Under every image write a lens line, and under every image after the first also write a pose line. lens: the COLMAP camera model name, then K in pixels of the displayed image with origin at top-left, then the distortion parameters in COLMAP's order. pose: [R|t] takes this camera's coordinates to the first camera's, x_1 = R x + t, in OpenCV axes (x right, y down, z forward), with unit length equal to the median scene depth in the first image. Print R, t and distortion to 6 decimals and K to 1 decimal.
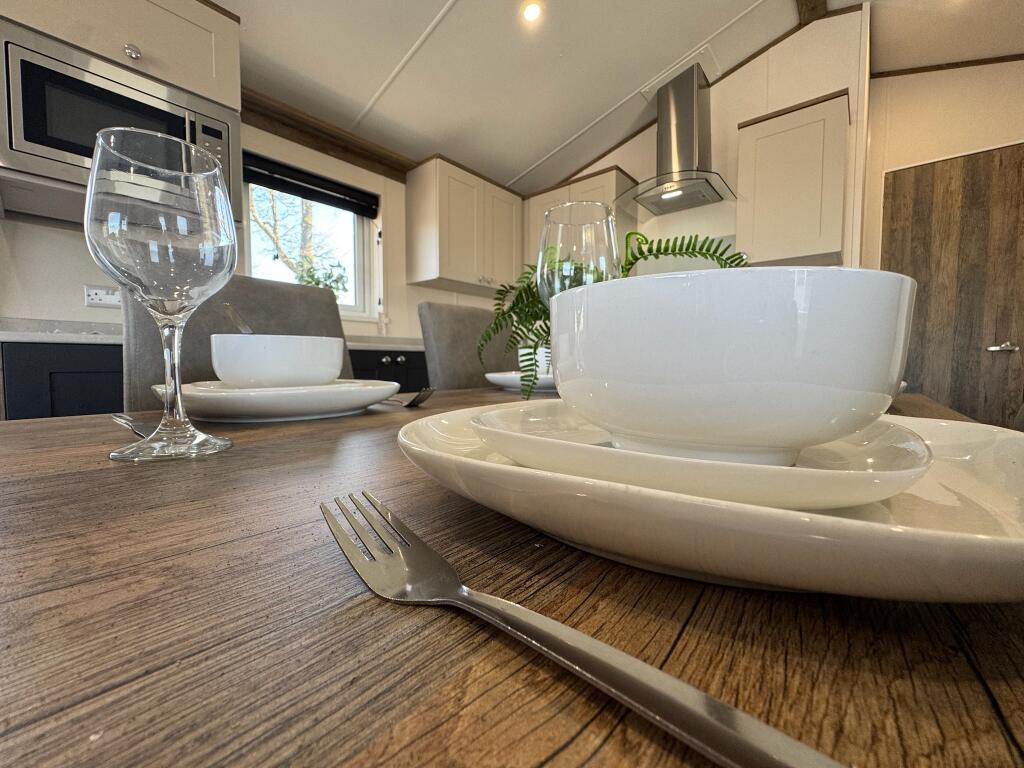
lens RADIAL K [[404.6, 0, 512.0], [0, 404.6, 384.0], [0, 0, 1]] dist [-0.001389, -0.000118]
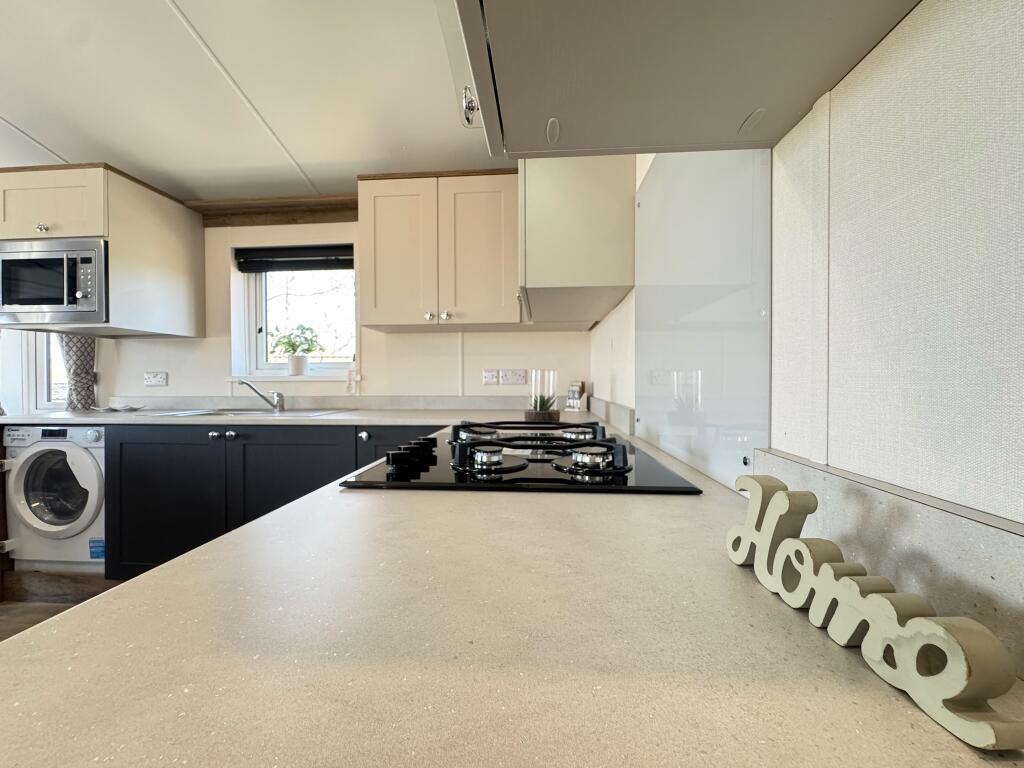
lens RADIAL K [[404.6, 0, 512.0], [0, 404.6, 384.0], [0, 0, 1]] dist [-0.001389, -0.000118]
pose [[0.596494, -0.000671, -0.802617, 0.715867], [-0.037645, 0.998876, -0.028812, -0.149172], [0.801734, 0.047401, 0.595798, 0.855379]]
